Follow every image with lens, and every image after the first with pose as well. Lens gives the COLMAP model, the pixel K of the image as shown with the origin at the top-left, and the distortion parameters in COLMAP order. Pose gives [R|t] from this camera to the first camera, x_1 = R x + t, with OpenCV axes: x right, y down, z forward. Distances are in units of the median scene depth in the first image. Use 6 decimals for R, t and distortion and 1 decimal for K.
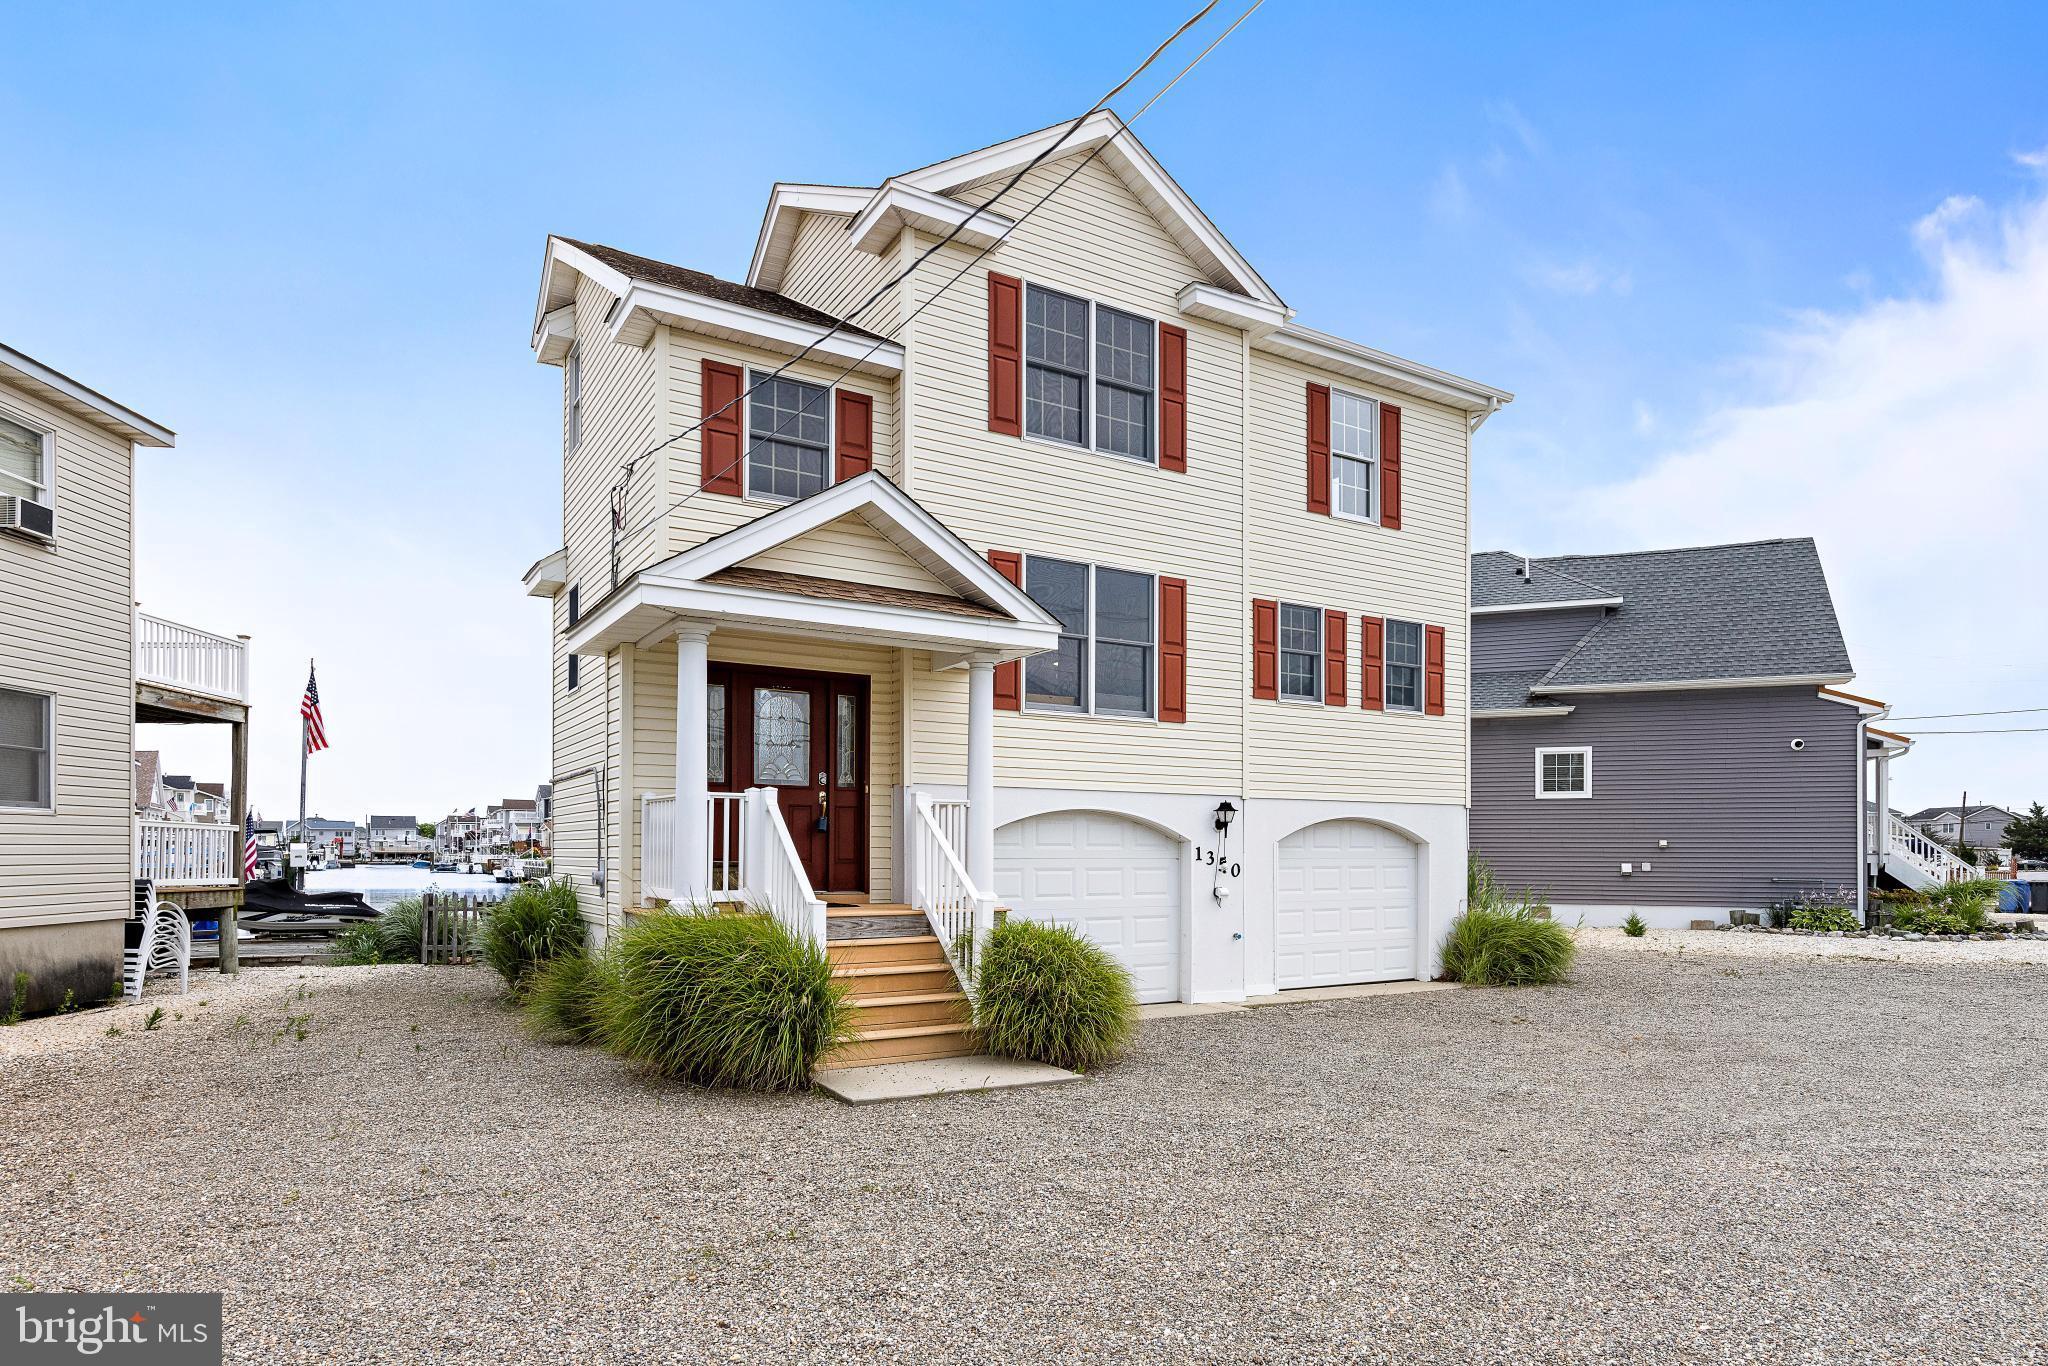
lens RADIAL K [[1148.2, 0, 1024.0], [0, 1148.2, 683.0], [0, 0, 1]] dist [0.005976, 0.001795]
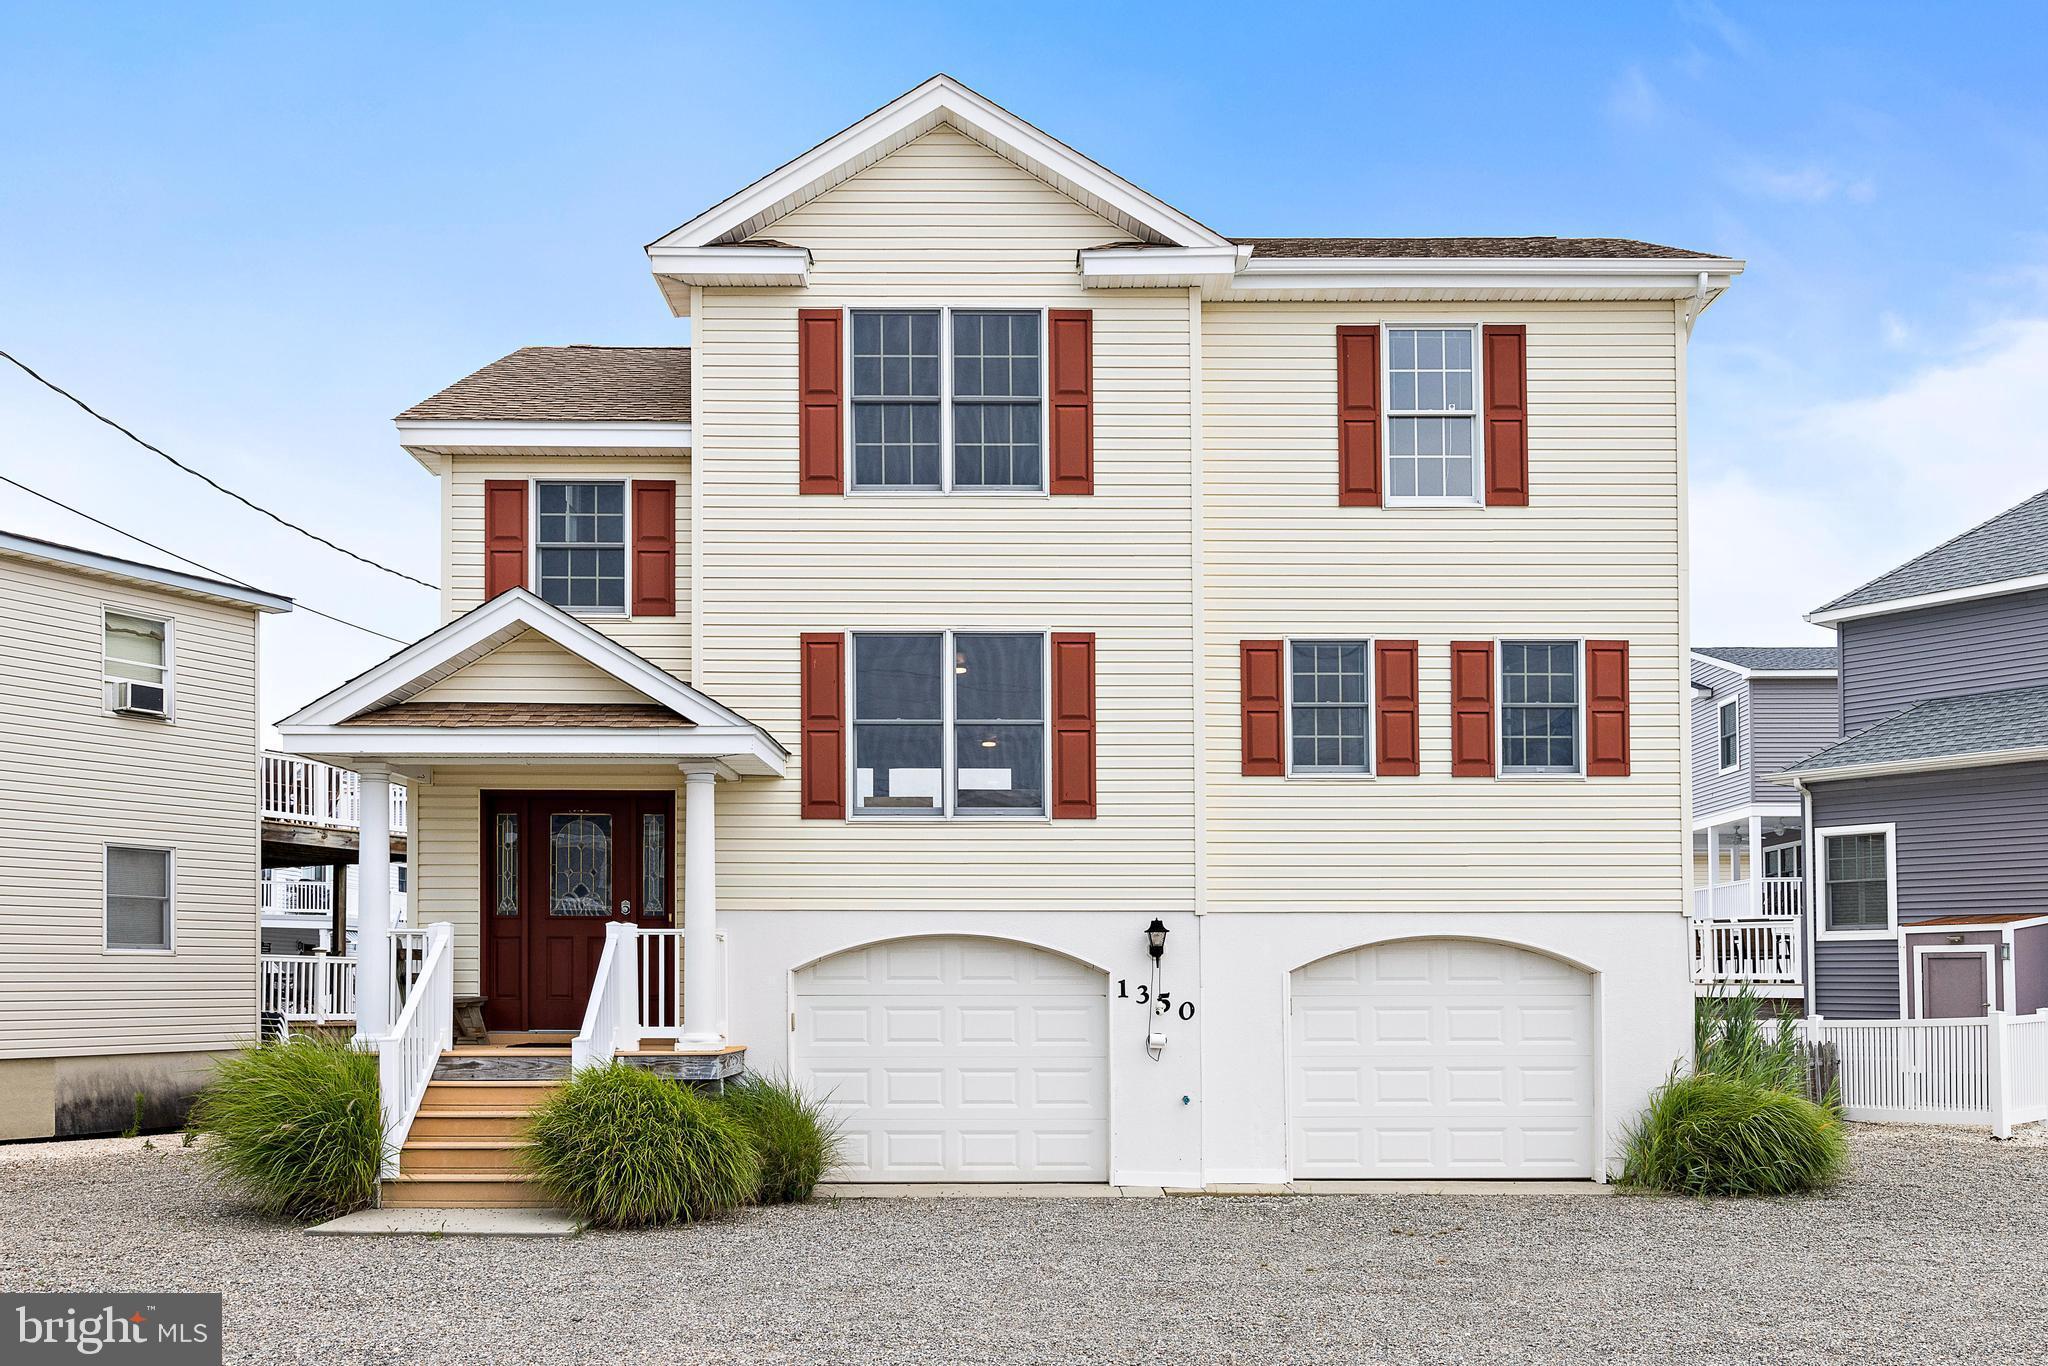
lens RADIAL K [[1615.5, 0, 1024.0], [0, 1615.5, 683.0], [0, 0, 1]] dist [-0.000644, -0.000972]
pose [[0.861173, -0.095402, -0.499279, 0.643472], [0.076642, 0.995370, -0.058000, 0.003461], [0.502501, 0.011682, 0.864498, 0.037191]]
